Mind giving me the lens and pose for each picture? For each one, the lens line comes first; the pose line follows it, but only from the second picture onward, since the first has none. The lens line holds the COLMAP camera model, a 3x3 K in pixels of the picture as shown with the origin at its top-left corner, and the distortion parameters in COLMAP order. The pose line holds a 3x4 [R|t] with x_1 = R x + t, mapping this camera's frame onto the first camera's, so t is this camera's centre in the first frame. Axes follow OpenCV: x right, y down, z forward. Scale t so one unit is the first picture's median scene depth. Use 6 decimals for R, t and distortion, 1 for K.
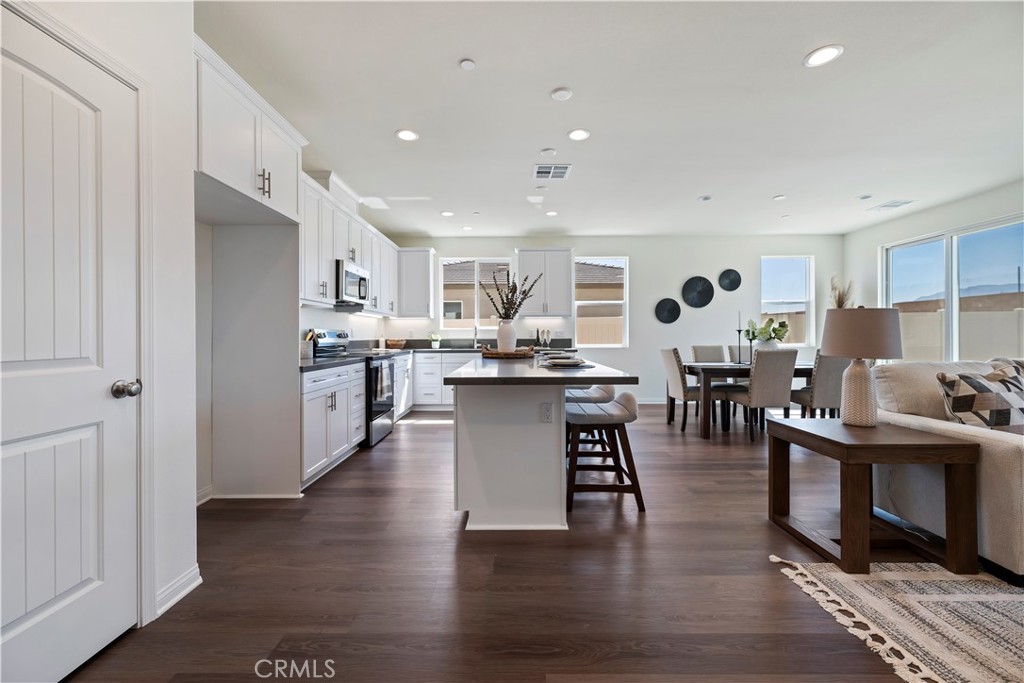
lens RADIAL K [[408.6, 0, 508.1], [0, 408.6, 336.0], [0, 0, 1]] dist [-0.002149, 0.001012]
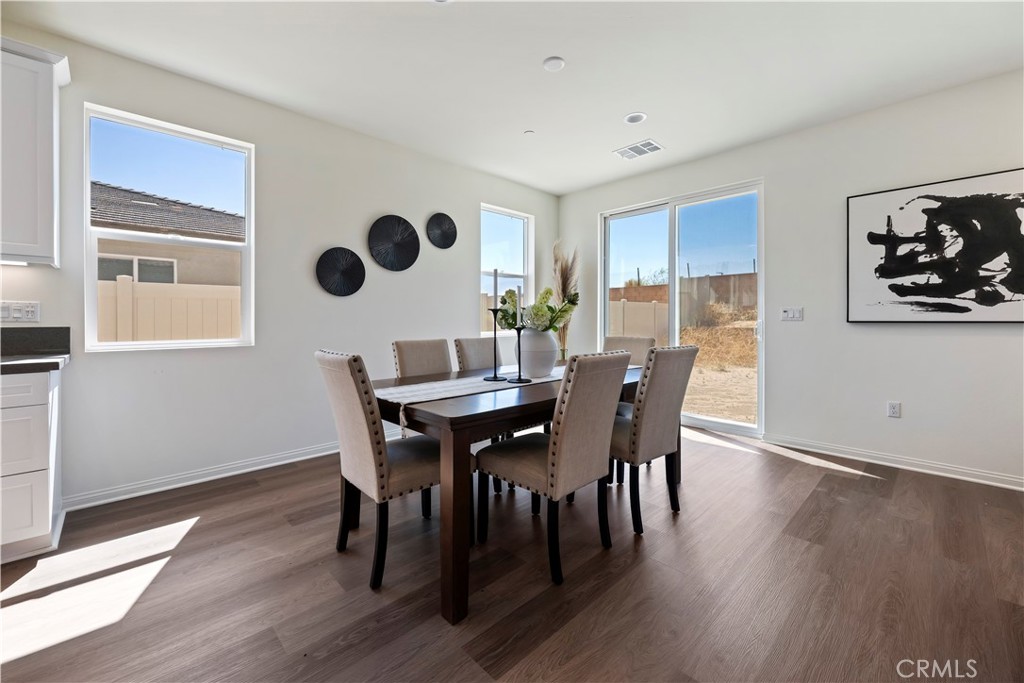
lens RADIAL K [[408.6, 0, 510.5], [0, 408.6, 316.1], [0, 0, 1]] dist [-0.002149, 0.001012]
pose [[0.715632, 0.010475, 0.698399, 0.544908], [-0.004246, 0.999934, -0.010647, -0.002671], [-0.698464, 0.004654, 0.715630, 1.426508]]
